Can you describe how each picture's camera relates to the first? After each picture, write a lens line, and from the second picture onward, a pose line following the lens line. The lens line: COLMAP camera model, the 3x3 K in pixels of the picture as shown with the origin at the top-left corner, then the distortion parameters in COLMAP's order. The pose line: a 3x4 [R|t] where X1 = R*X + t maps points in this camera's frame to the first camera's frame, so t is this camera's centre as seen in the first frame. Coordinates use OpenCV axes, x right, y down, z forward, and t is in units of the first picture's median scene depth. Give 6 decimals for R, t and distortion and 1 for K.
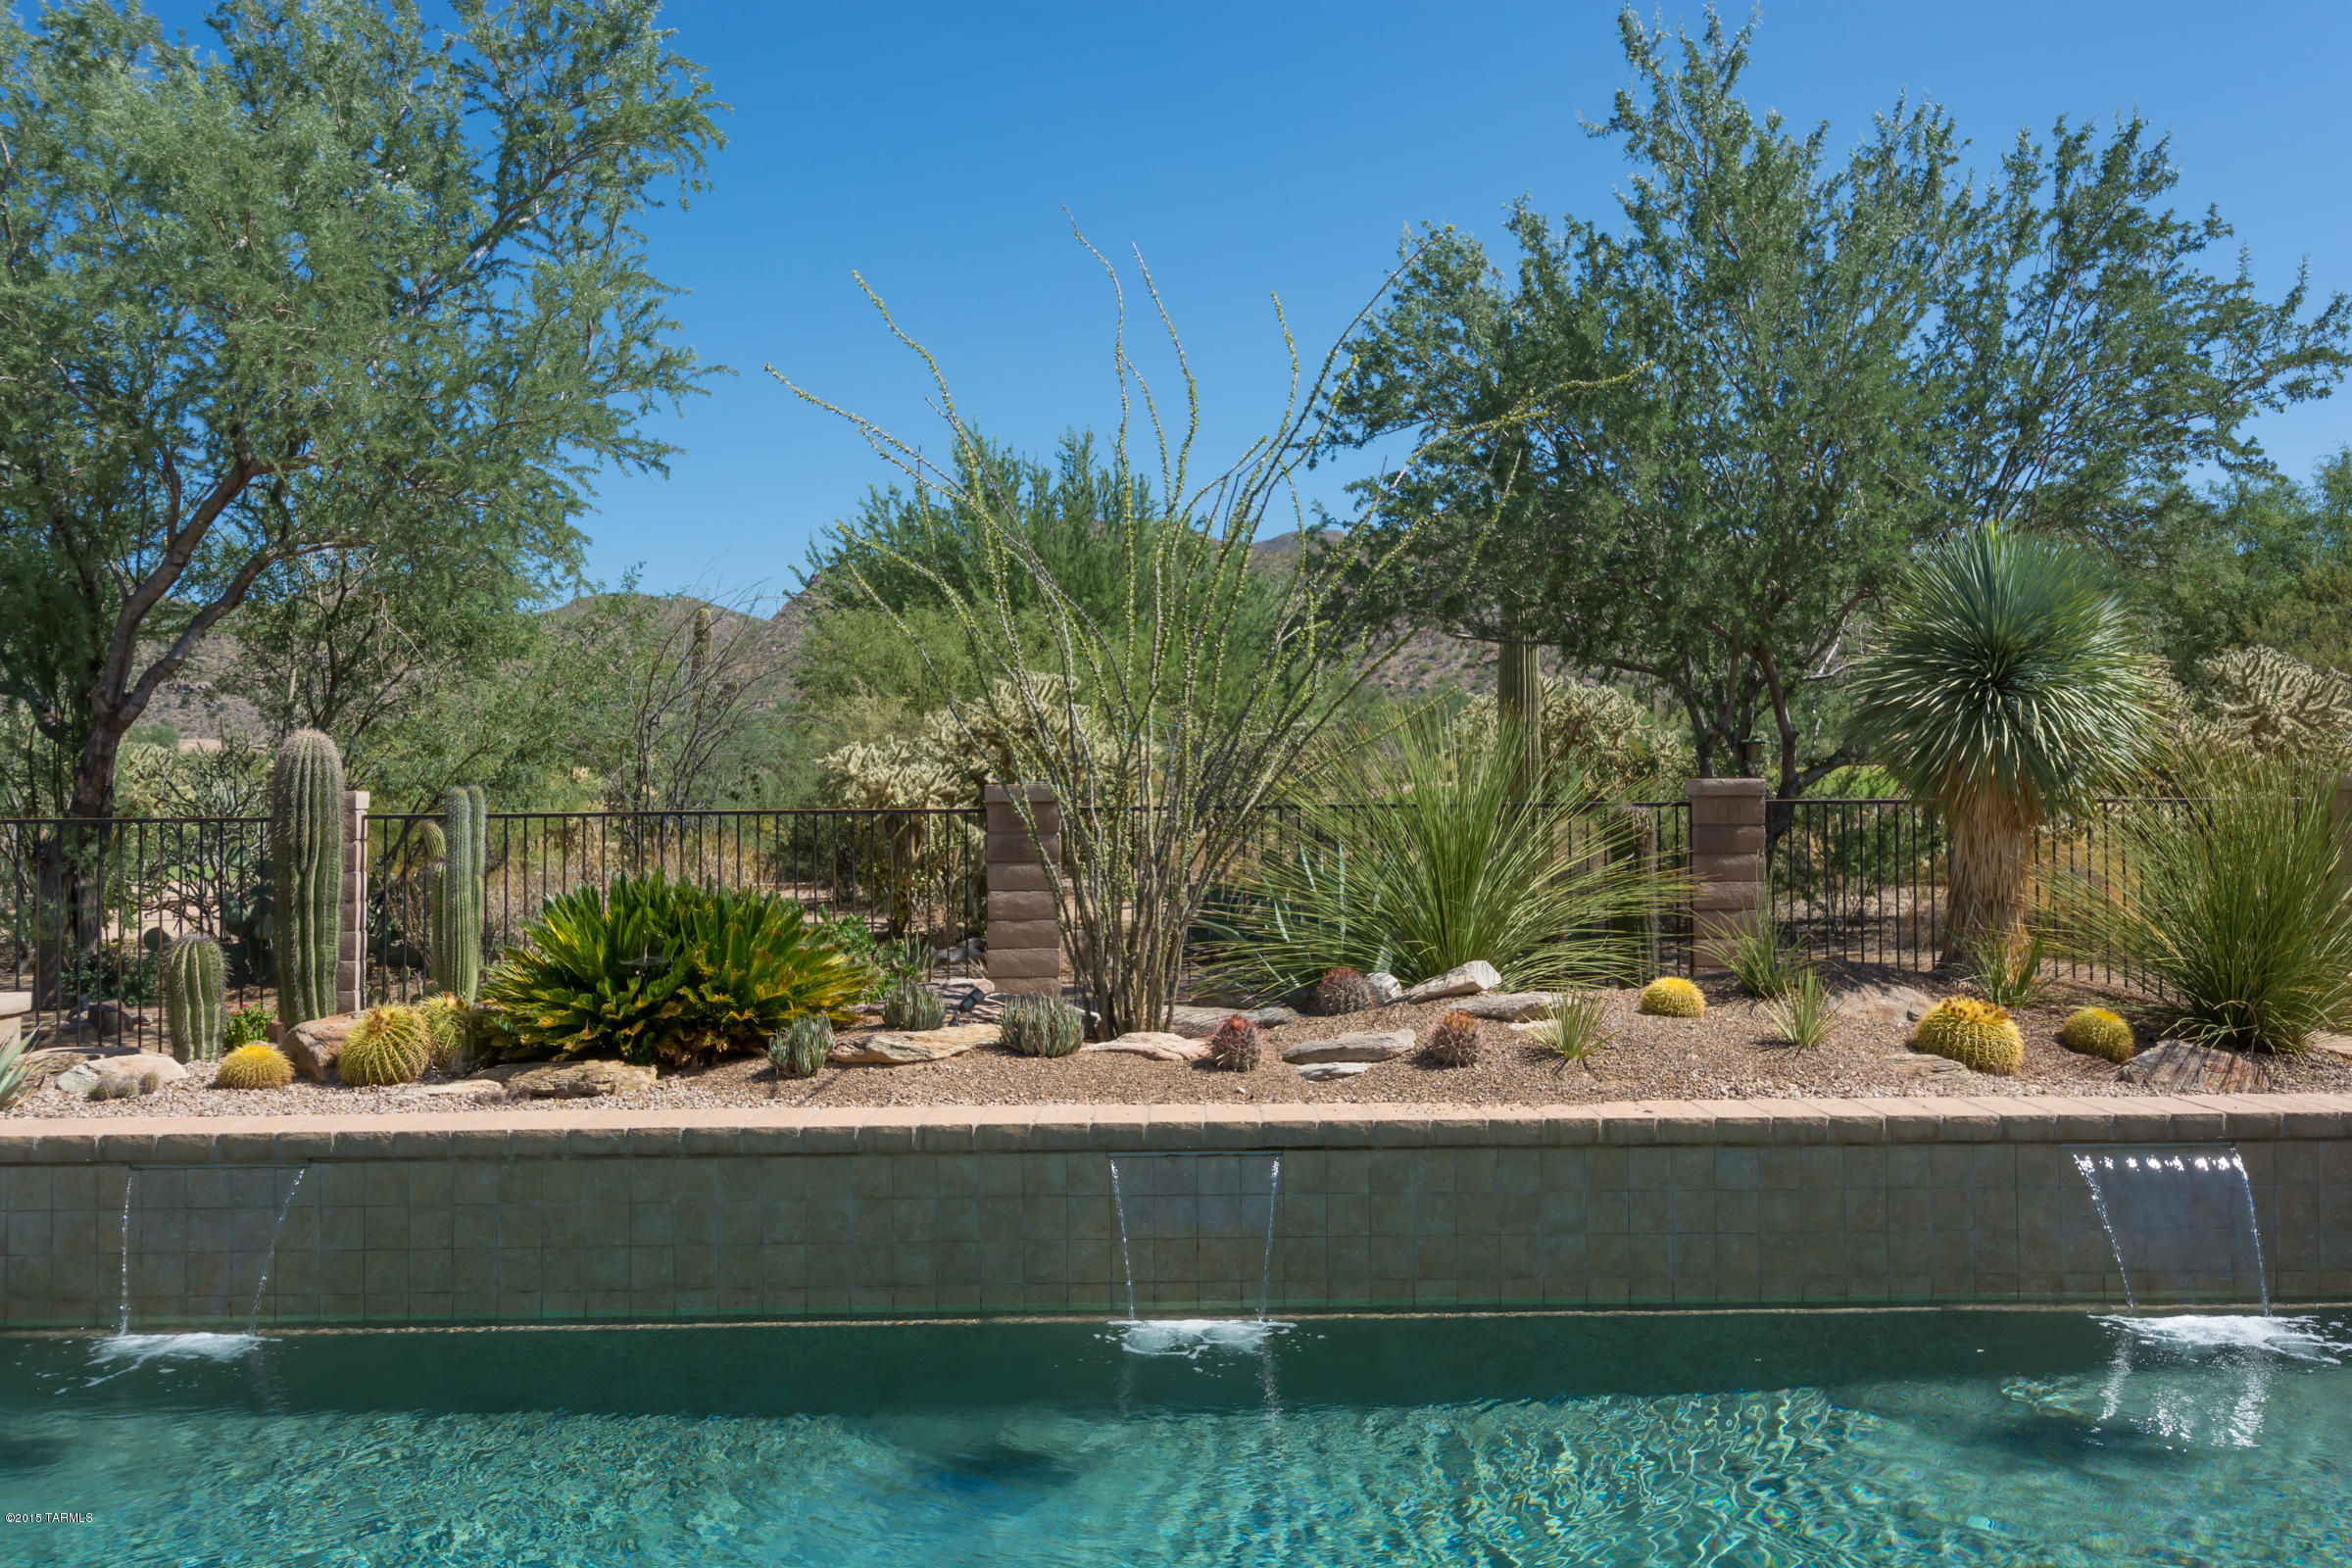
lens RADIAL K [[1892.0, 0, 1194.8], [0, 1892.0, 776.4], [0, 0, 1]] dist [0.006908, -0.007155]
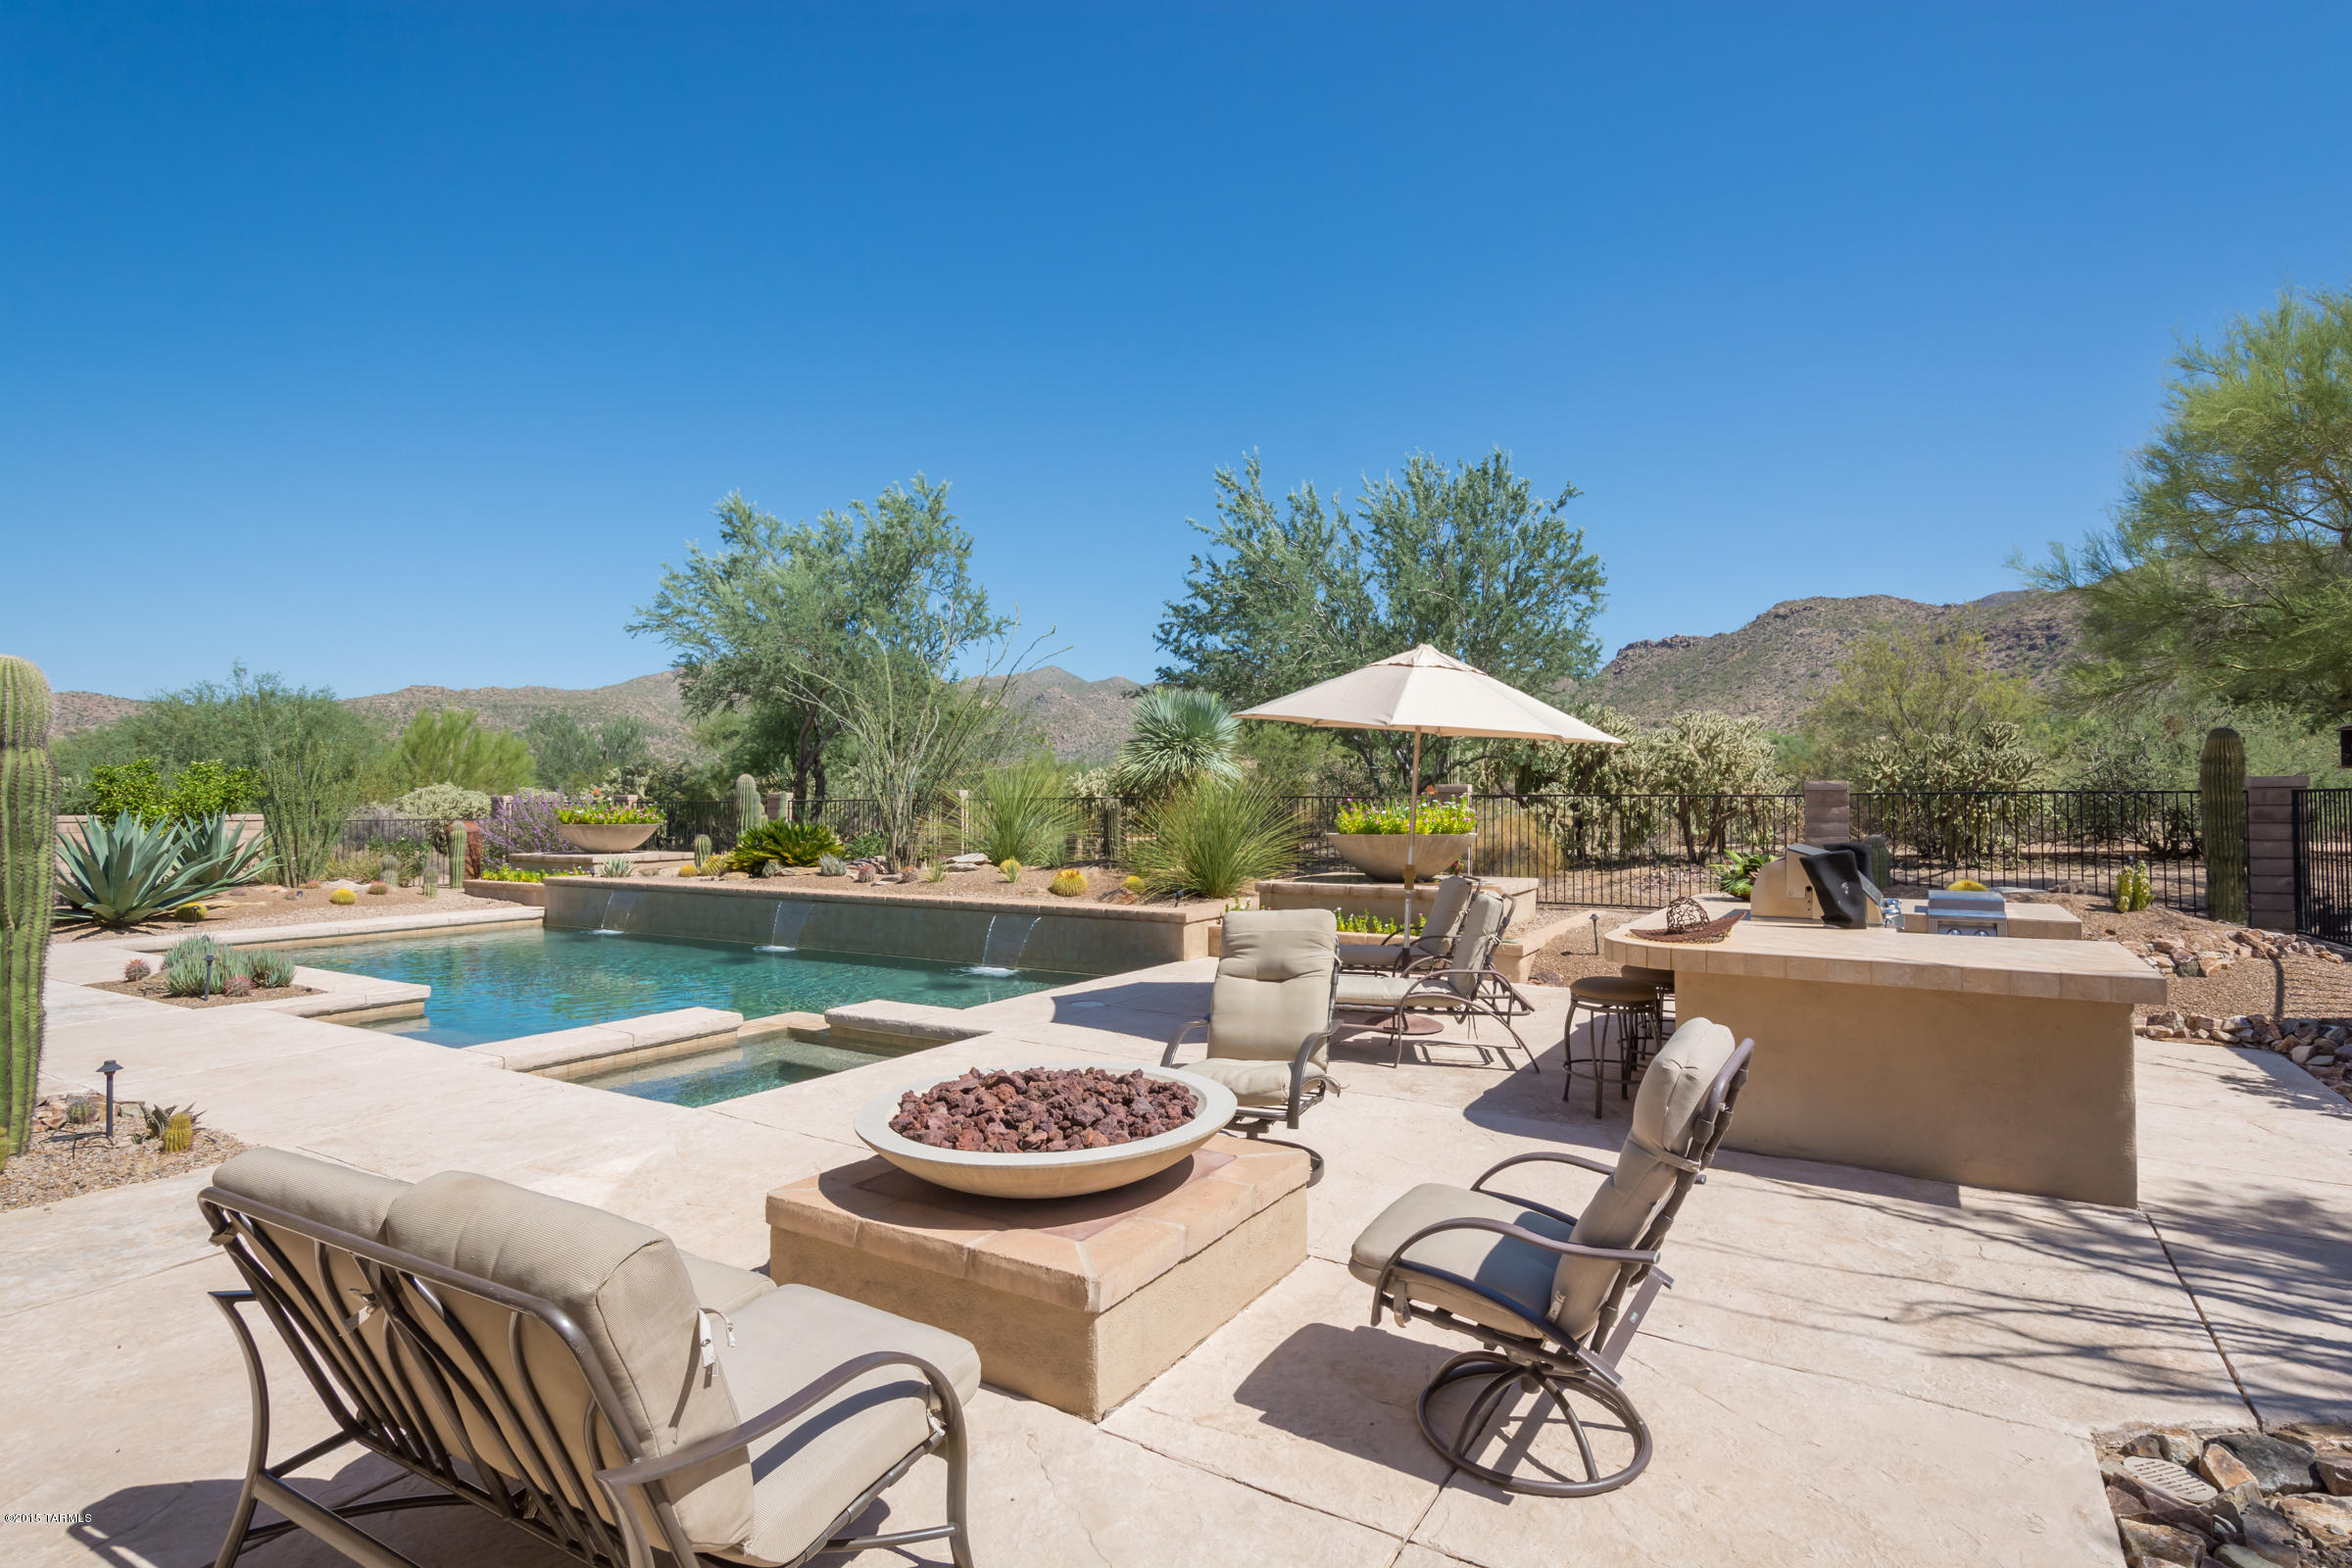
lens RADIAL K [[1158.4, 0, 1180.5], [0, 1158.4, 797.7], [0, 0, 1]] dist [0.000174, 0.000140]
pose [[0.843933, 0.001804, -0.536445, 1.273534], [0.007375, 0.999861, 0.014965, -0.009463], [0.536398, -0.016586, 0.843802, -0.289936]]
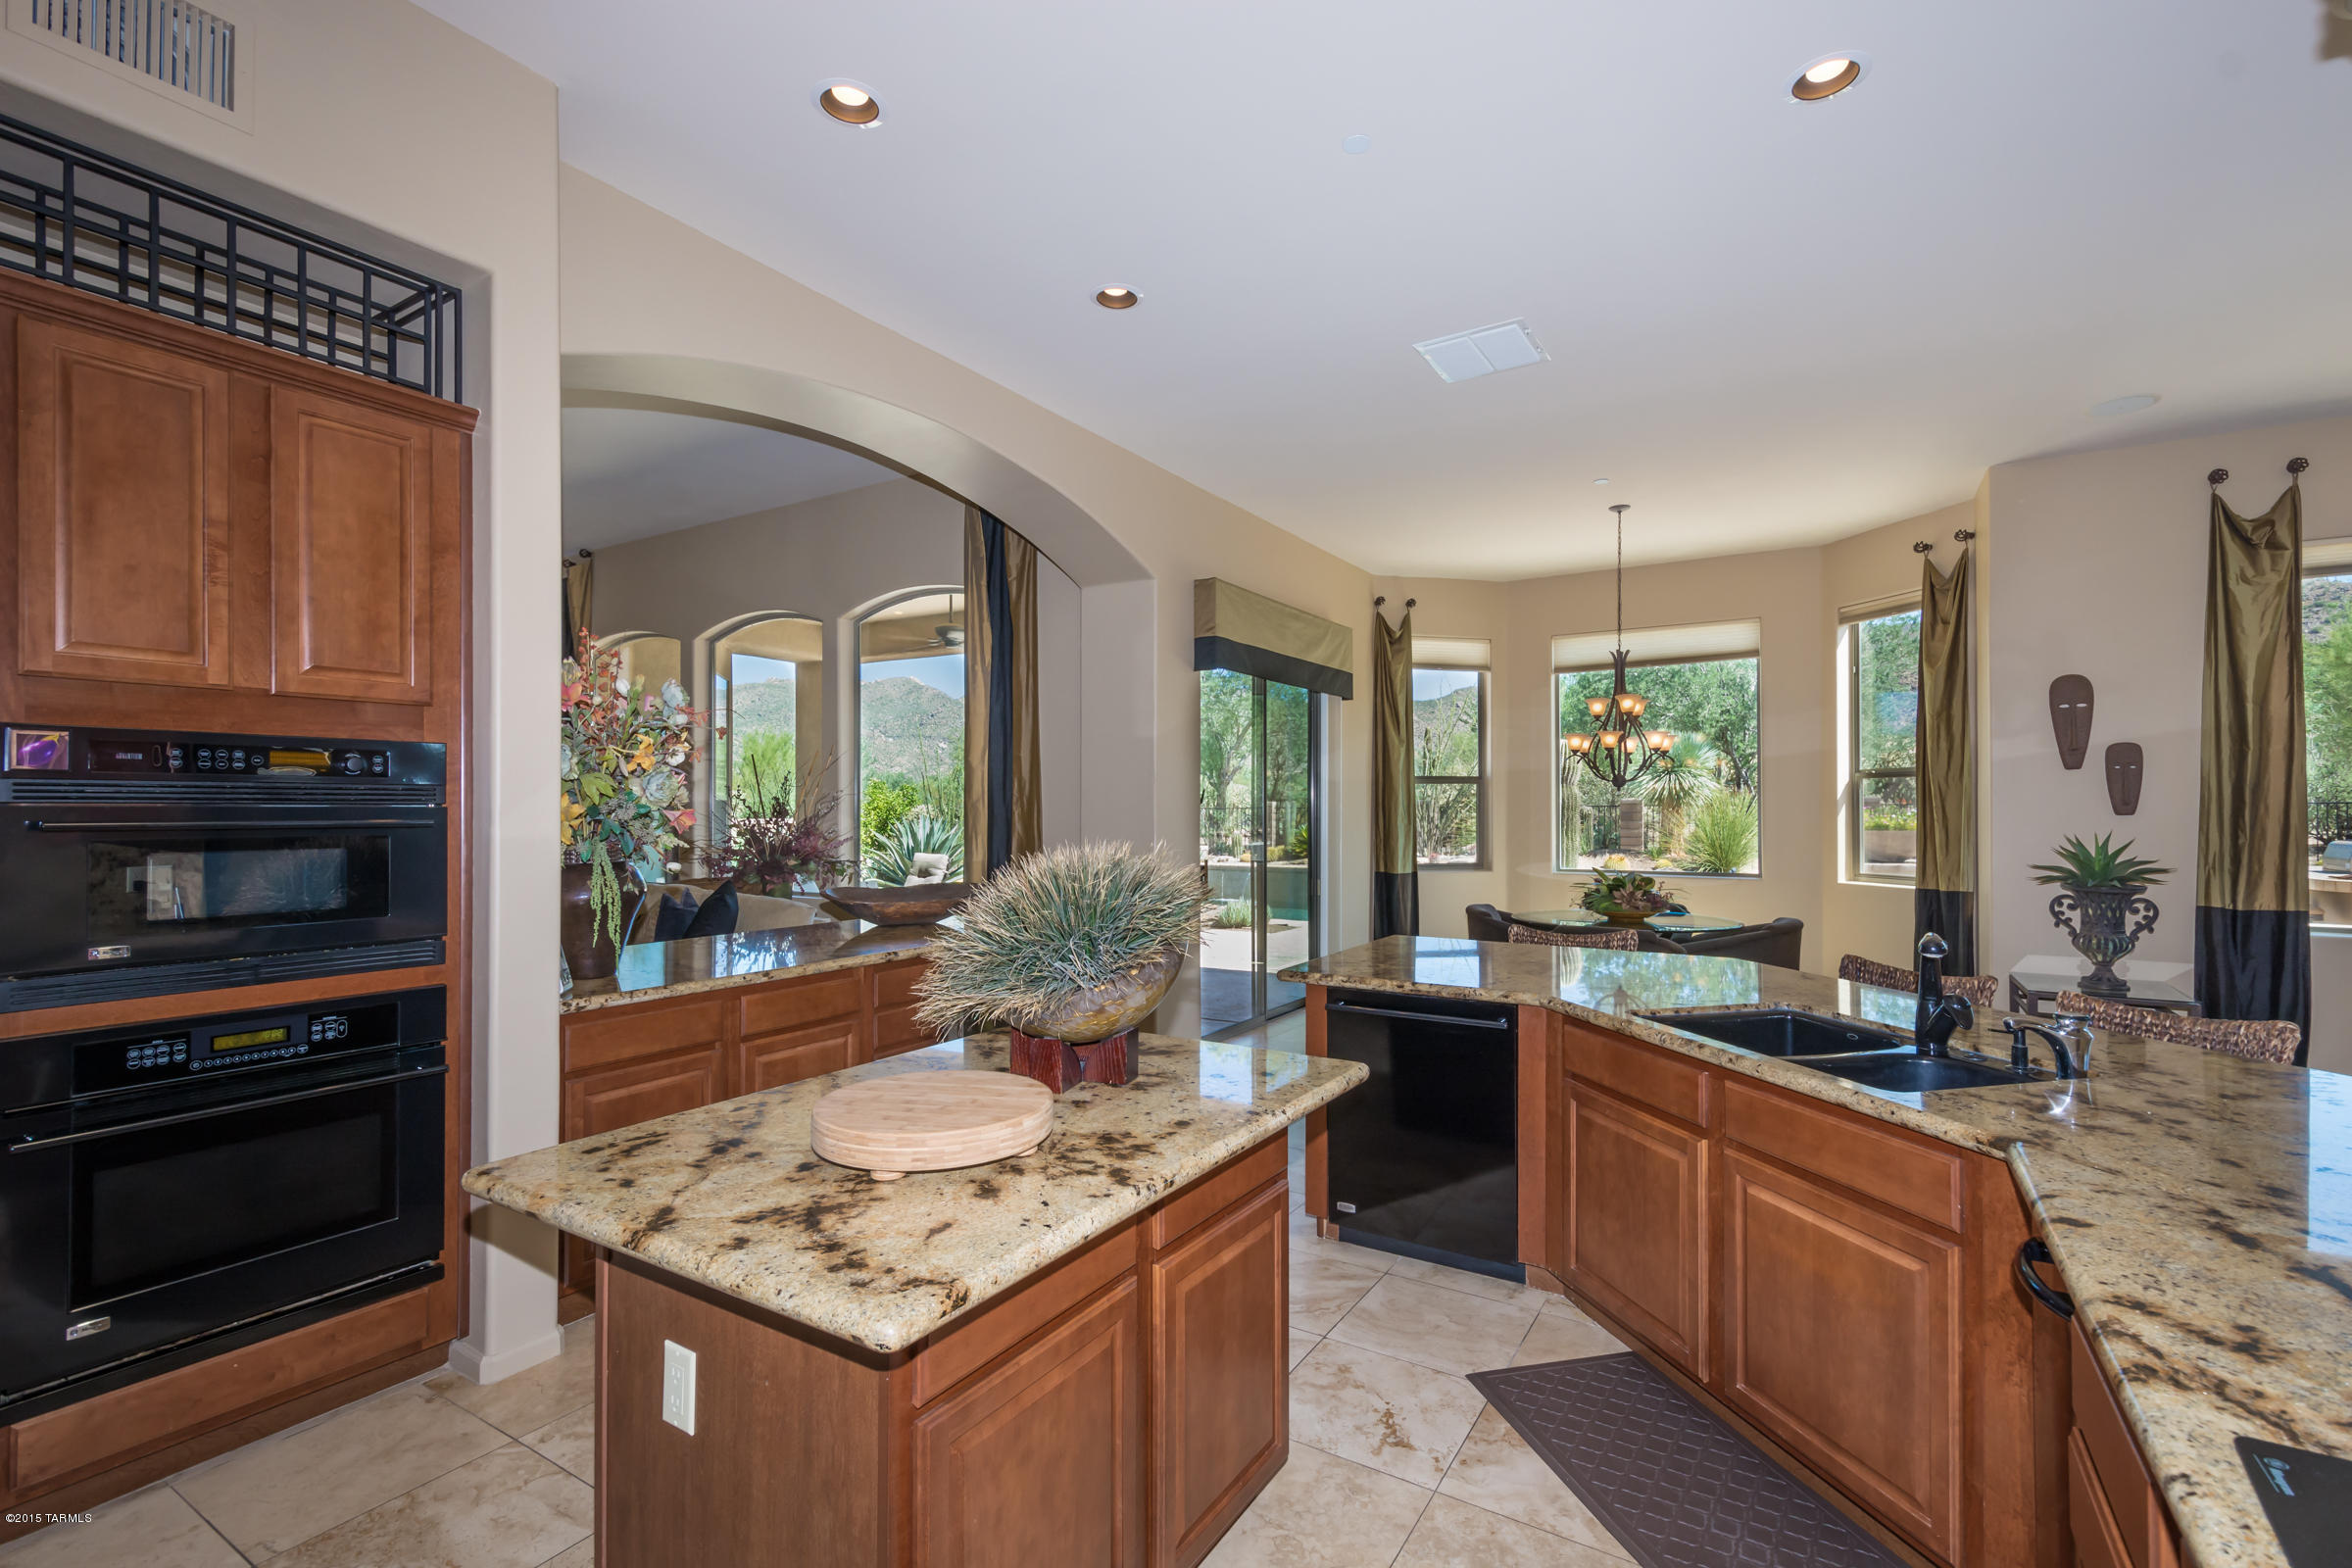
lens RADIAL K [[1037.4, 0, 1185.1], [0, 1037.4, 808.2], [0, 0, 1]] dist [0.018170, -0.006469]
pose [[0.840349, 0.004171, -0.542029, 0.740298], [0.008528, 0.999745, 0.020915, -0.032061], [0.541978, -0.022198, 0.840099, -1.202658]]
